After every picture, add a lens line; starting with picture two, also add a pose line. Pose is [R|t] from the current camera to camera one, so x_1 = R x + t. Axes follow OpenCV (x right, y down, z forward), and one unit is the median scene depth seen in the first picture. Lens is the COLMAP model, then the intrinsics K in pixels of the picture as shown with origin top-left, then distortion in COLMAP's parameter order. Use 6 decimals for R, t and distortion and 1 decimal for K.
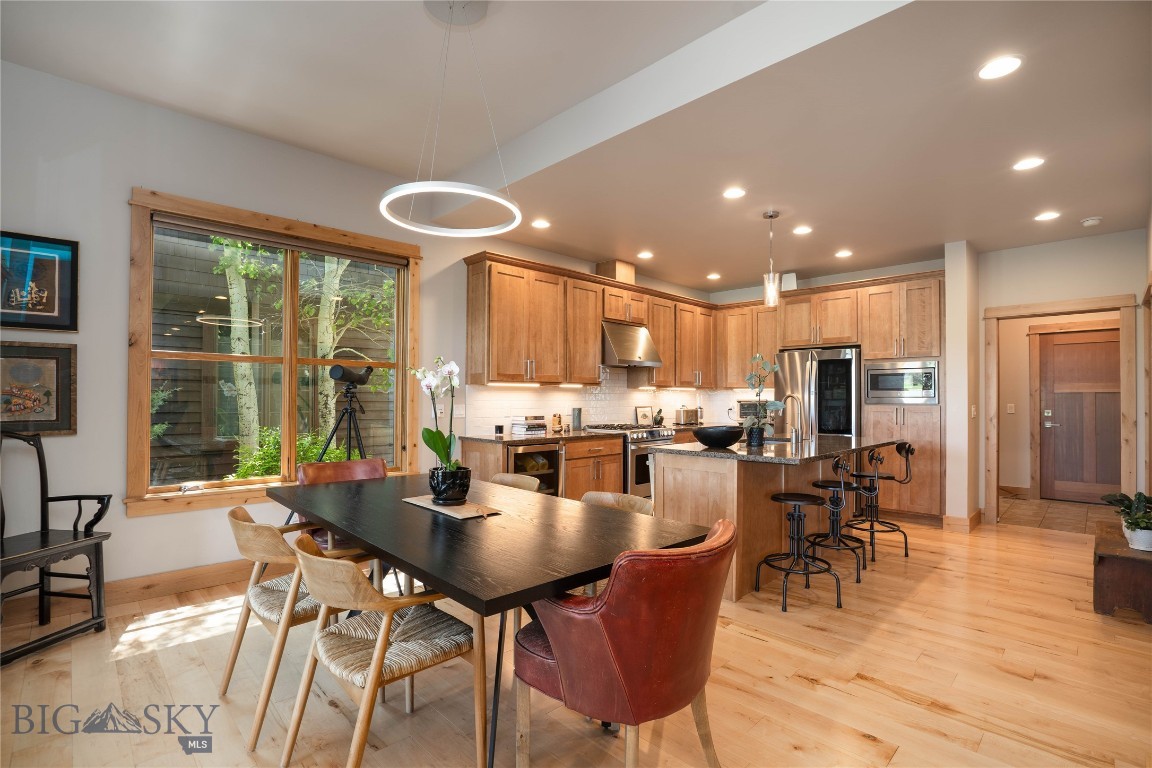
lens RADIAL K [[531.3, 0, 574.9], [0, 531.3, 390.7], [0, 0, 1]] dist [-0.051232, 0.000511]
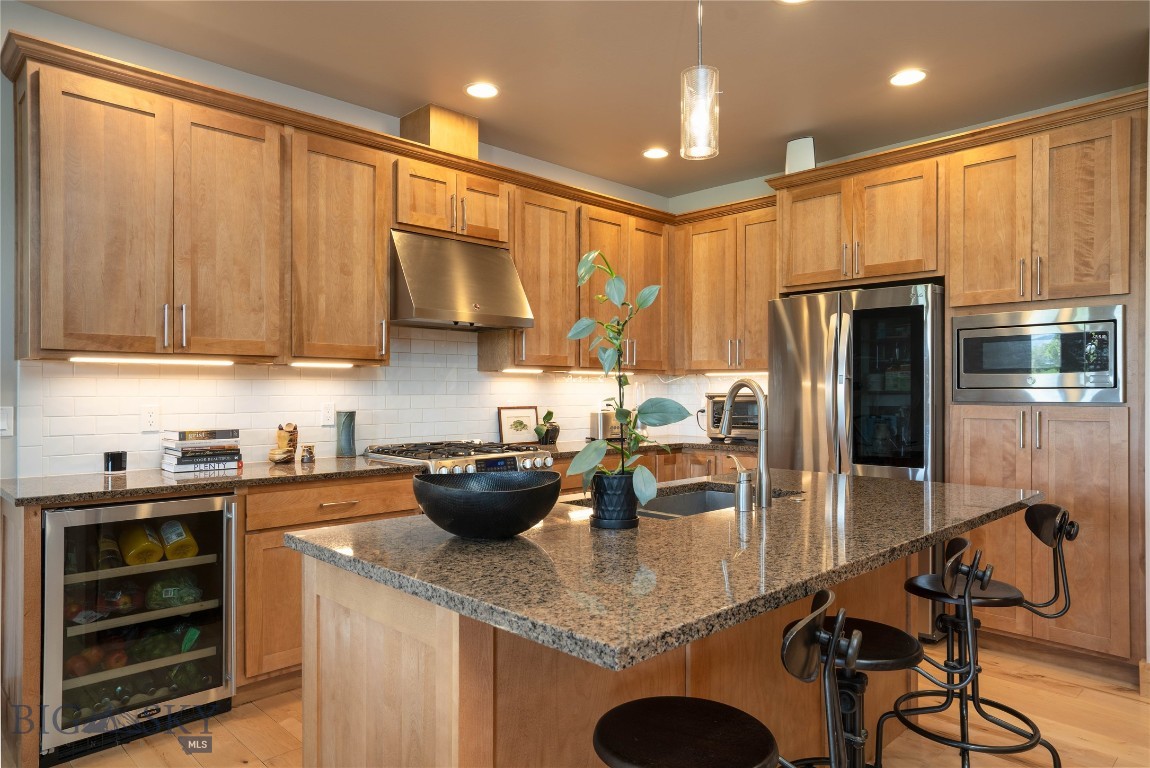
lens RADIAL K [[708.9, 0, 568.6], [0, 708.9, 389.8], [0, 0, 1]] dist [-0.003214, 0.001581]
pose [[0.999950, -0.002231, -0.009737, 0.215734], [0.002348, 0.999924, 0.012068, 0.005626], [0.009709, -0.012091, 0.999880, 0.360243]]
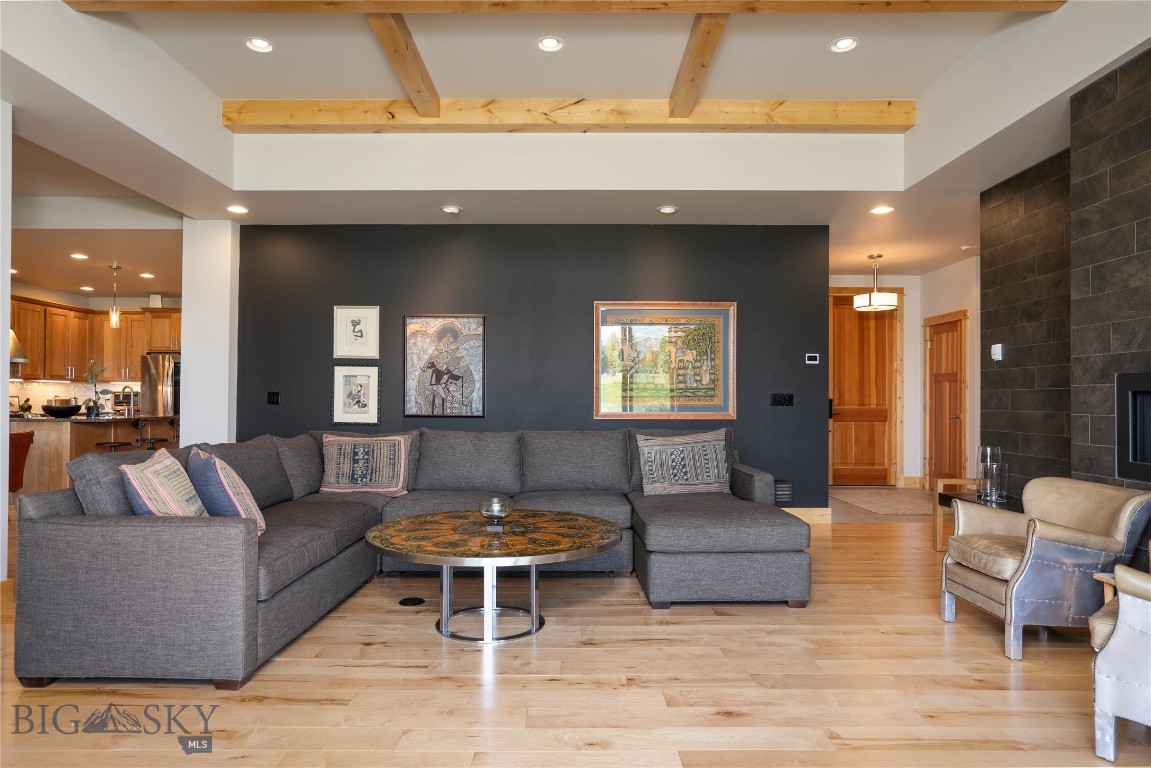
lens RADIAL K [[685.5, 0, 575.5], [0, 685.5, 384.0], [0, 0, 1]] dist [0.008579, 0.004008]
pose [[0.700283, 0.010857, 0.713783, -0.088522], [-0.009301, 0.999938, -0.006085, 0.000767], [-0.713805, -0.002378, 0.700341, -1.044326]]
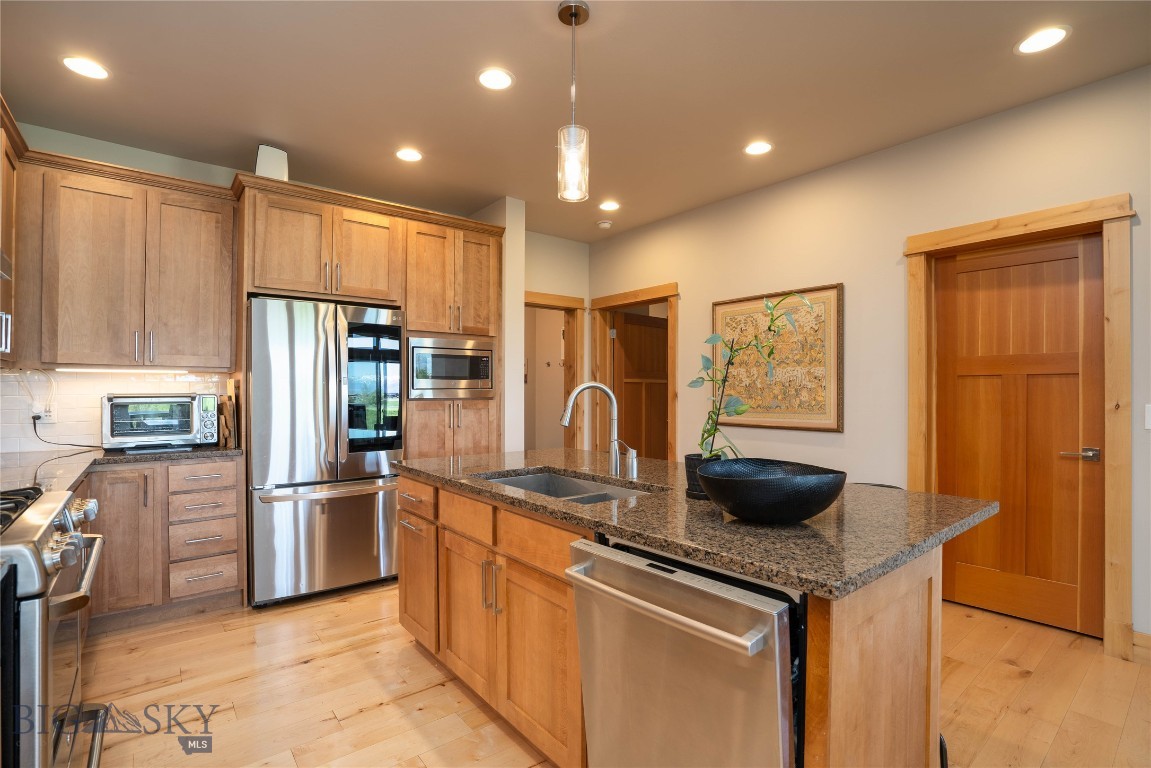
lens RADIAL K [[530.8, 0, 574.4], [0, 530.8, 390.7], [0, 0, 1]] dist [-0.051232, 0.000511]
pose [[0.114808, 0.002338, 0.993385, -0.070383], [-0.008023, 0.999967, -0.001426, 0.014430], [-0.993355, -0.007806, 0.114823, 0.717669]]
